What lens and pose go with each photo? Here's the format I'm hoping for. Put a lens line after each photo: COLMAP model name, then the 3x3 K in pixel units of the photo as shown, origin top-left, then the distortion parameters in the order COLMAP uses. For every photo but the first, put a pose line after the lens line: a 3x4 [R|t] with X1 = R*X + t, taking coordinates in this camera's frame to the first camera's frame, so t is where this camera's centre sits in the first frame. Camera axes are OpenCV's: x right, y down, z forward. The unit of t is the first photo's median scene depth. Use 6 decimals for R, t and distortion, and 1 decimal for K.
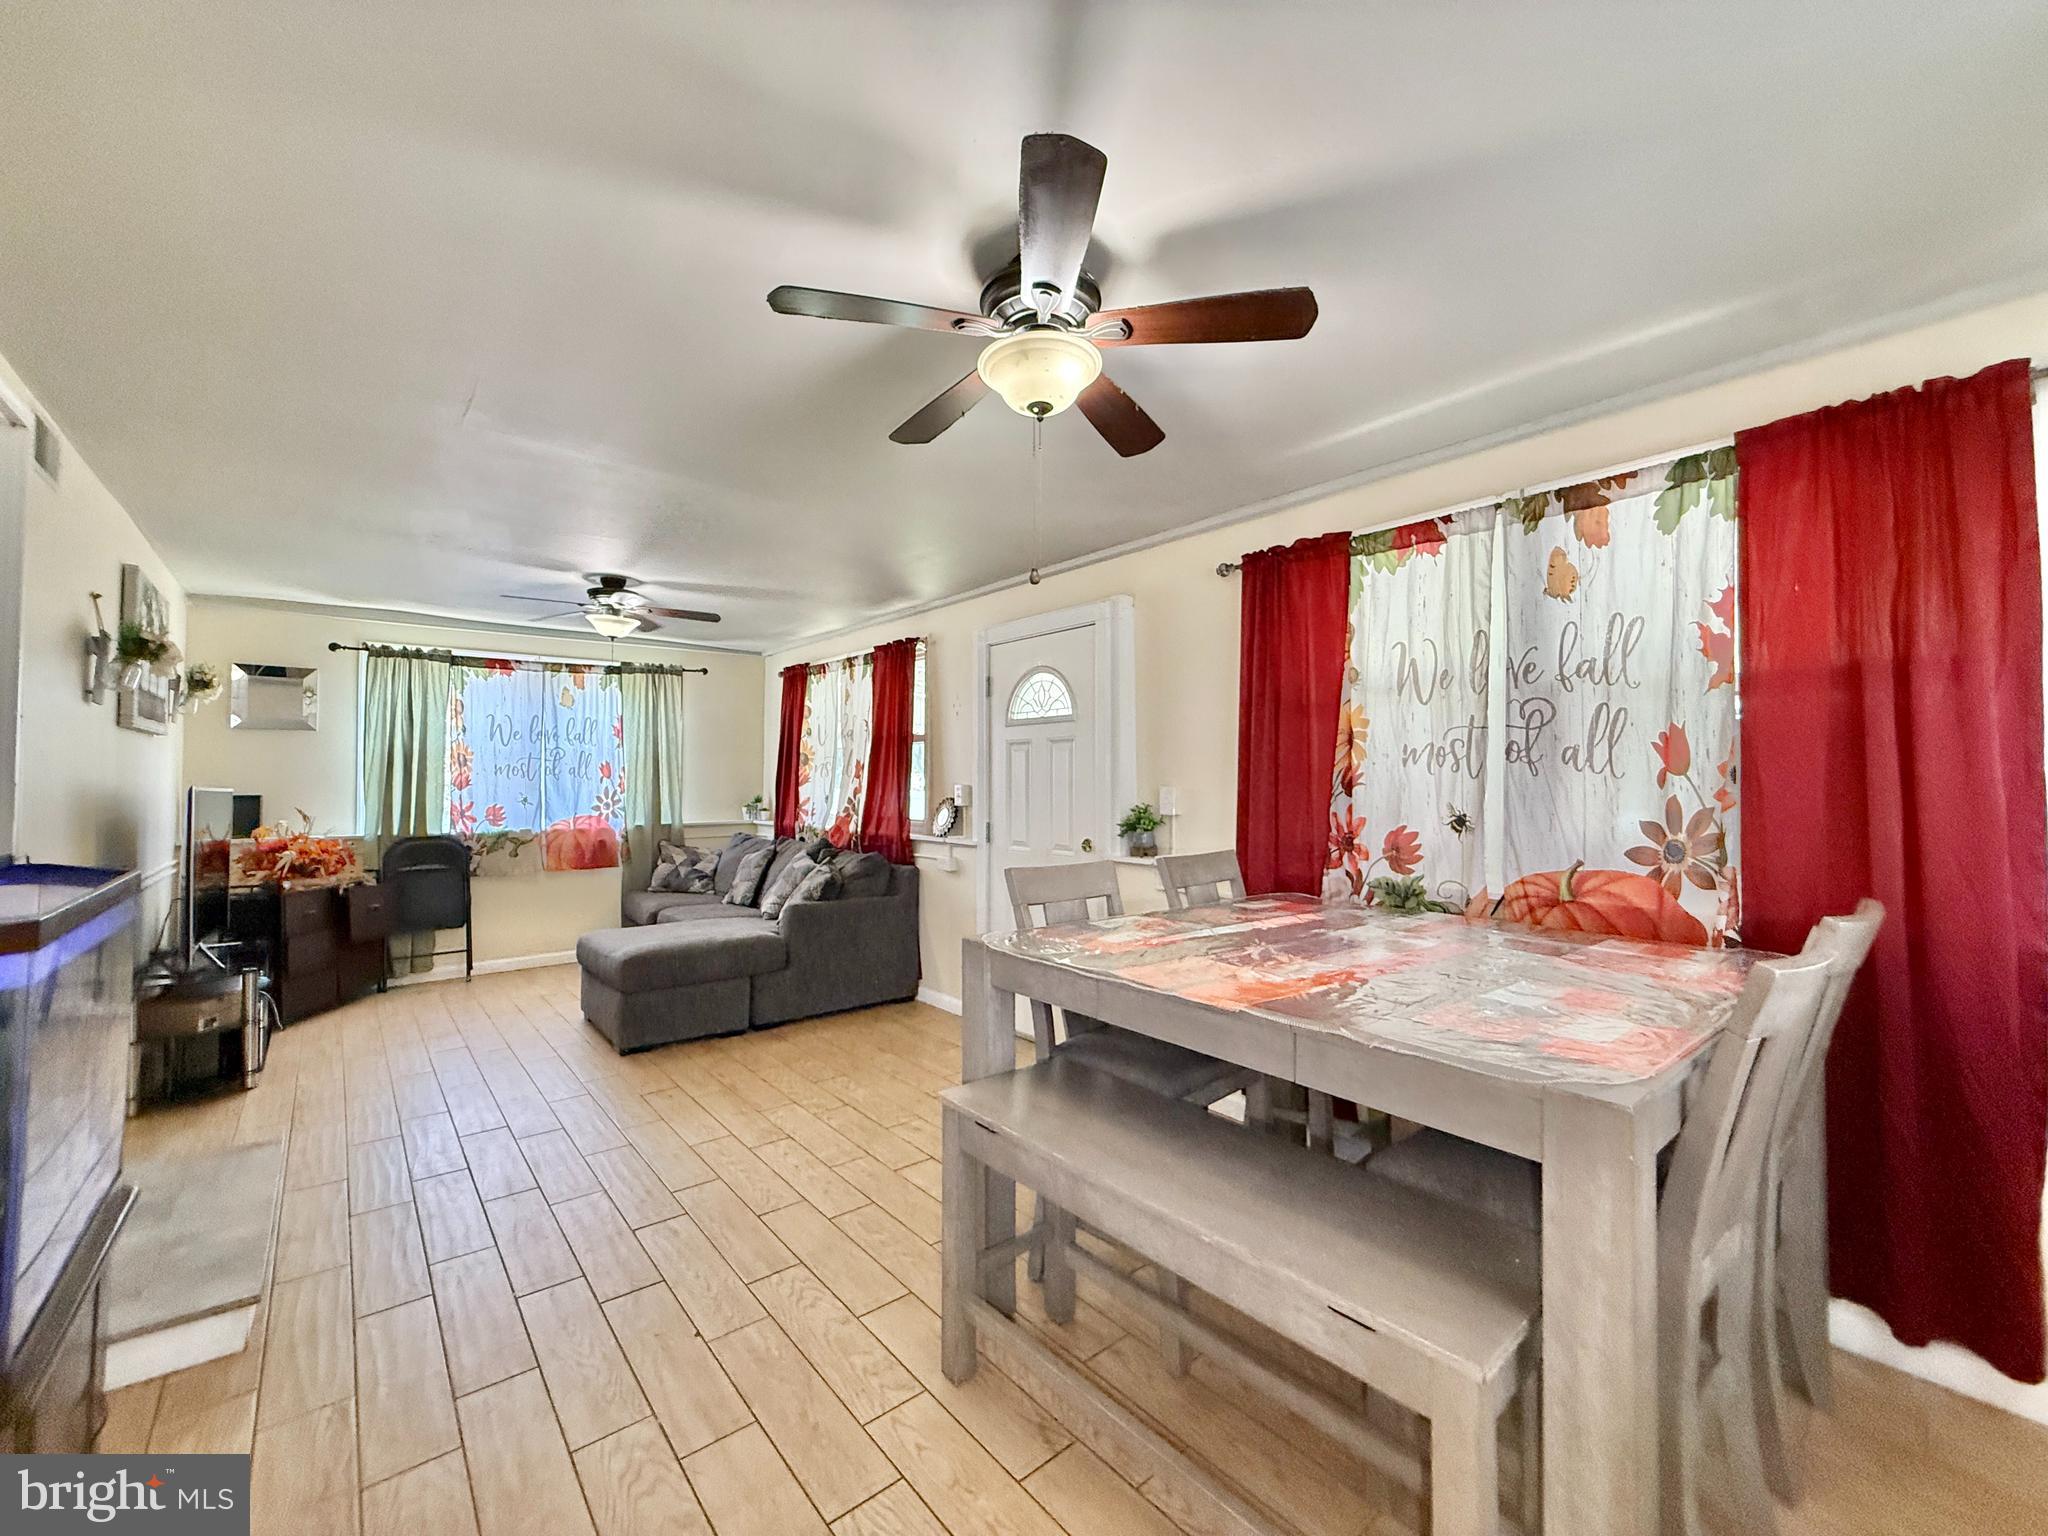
lens RADIAL K [[820.3, 0, 1014.1], [0, 820.3, 768.0], [0, 0, 1]] dist [0.000868, -0.000194]
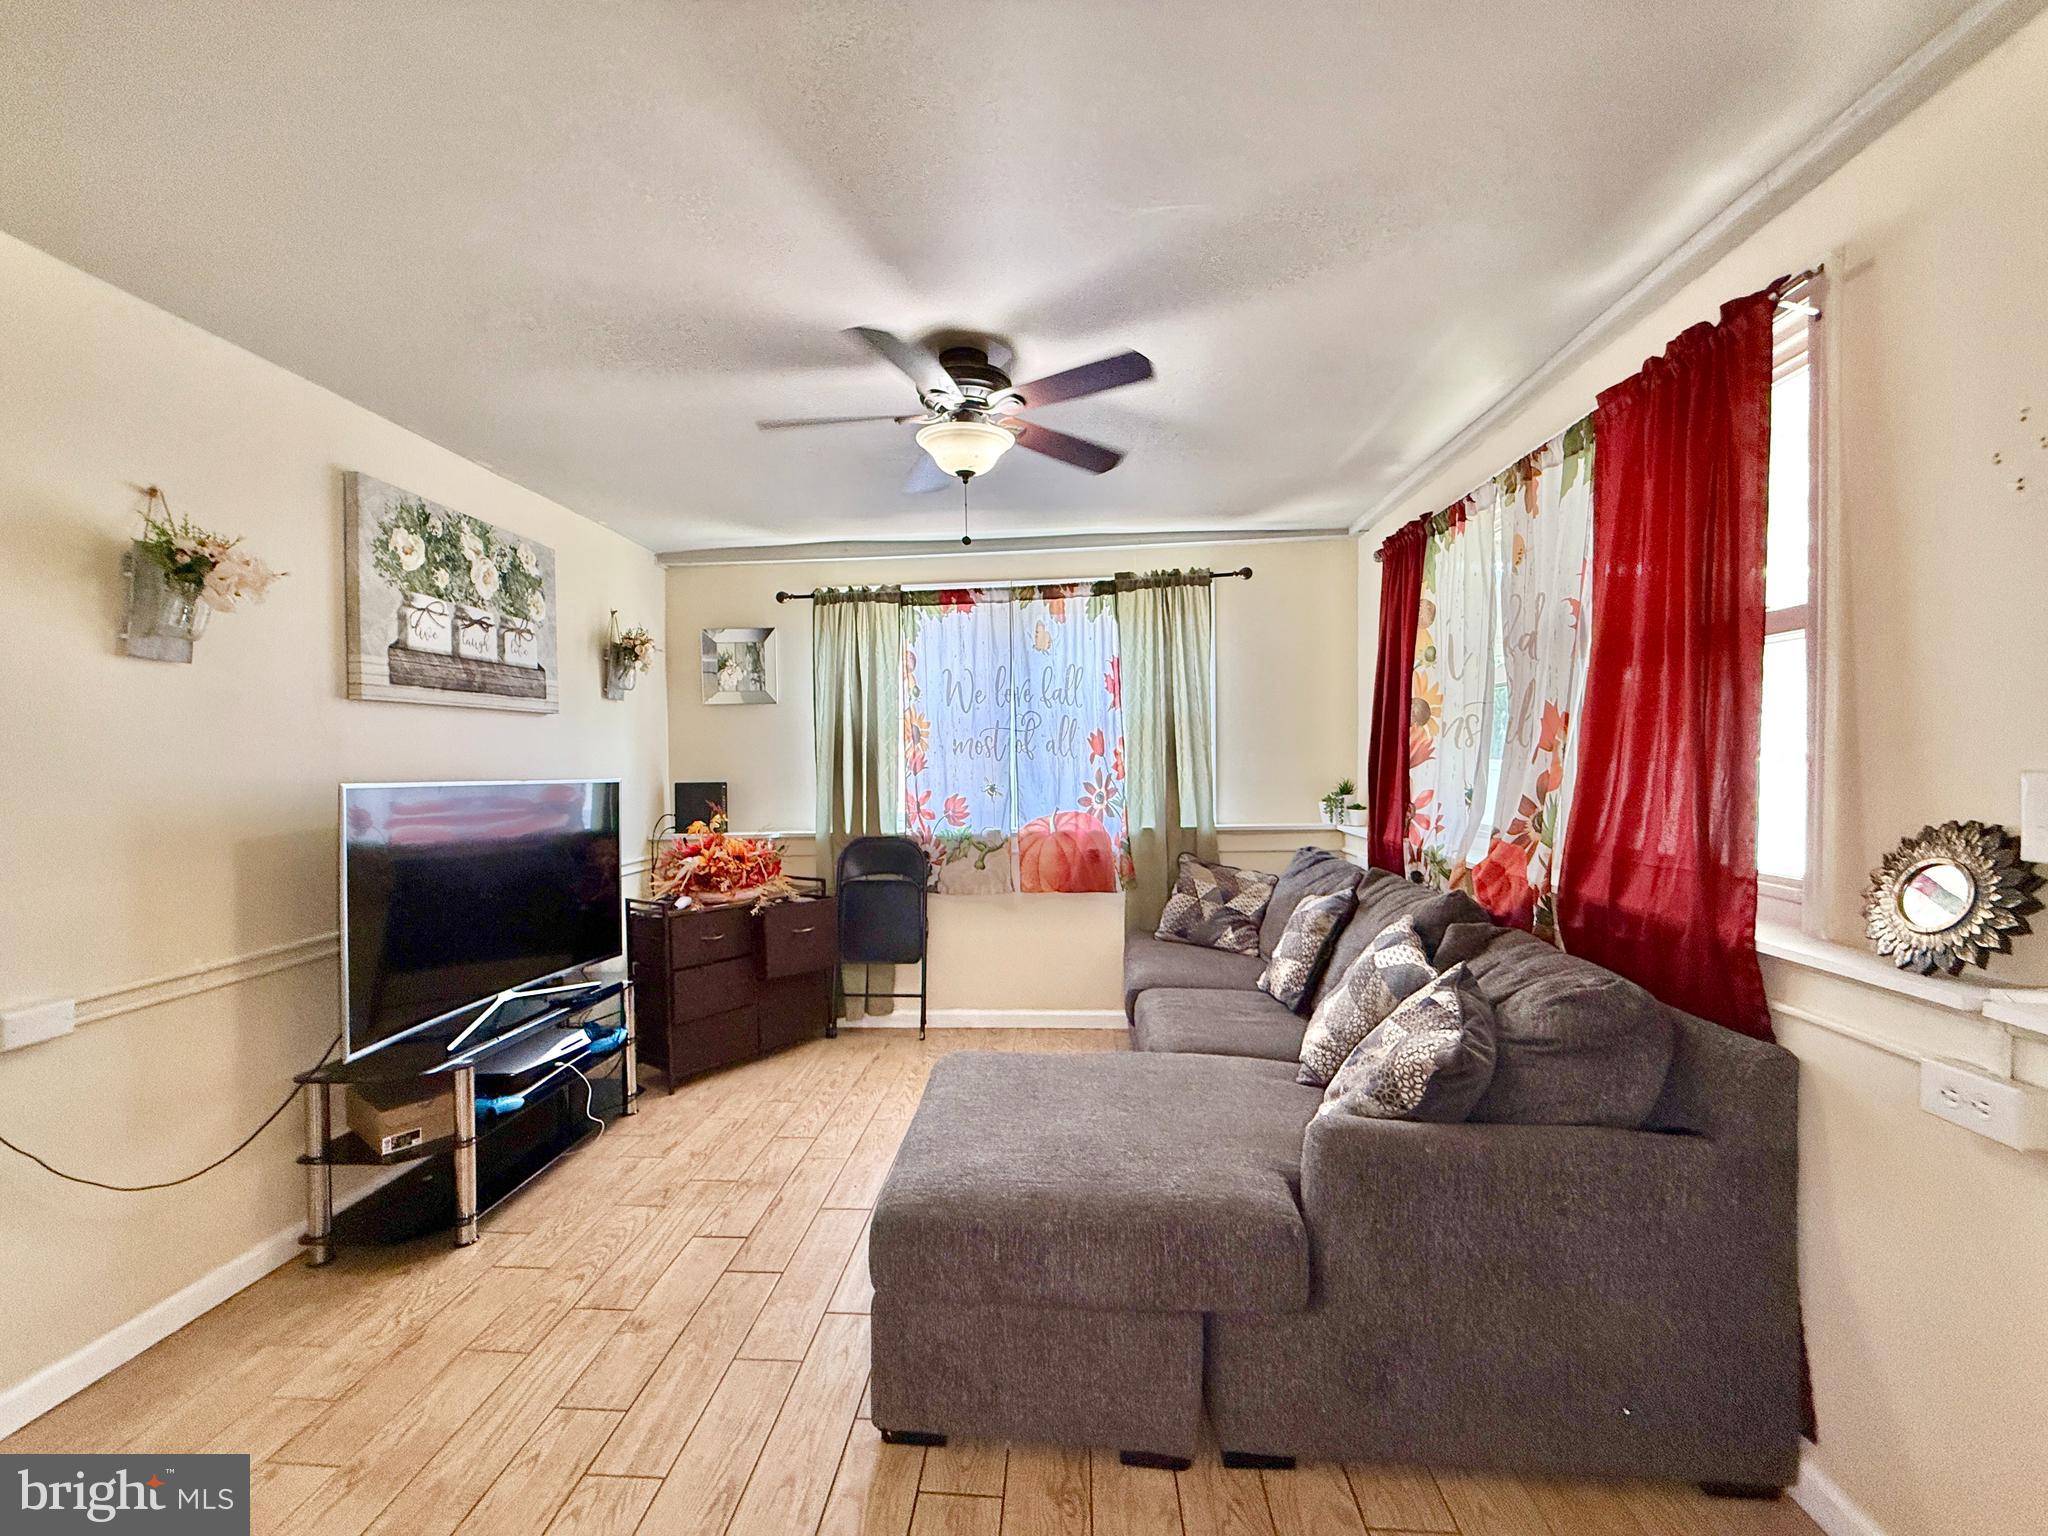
lens RADIAL K [[820.3, 0, 1014.1], [0, 820.3, 768.0], [0, 0, 1]] dist [0.000868, -0.000194]
pose [[0.718914, -0.000656, -0.695099, -0.094593], [0.026919, 0.999276, 0.026899, 0.003072], [0.694578, -0.038049, 0.718411, 0.500366]]
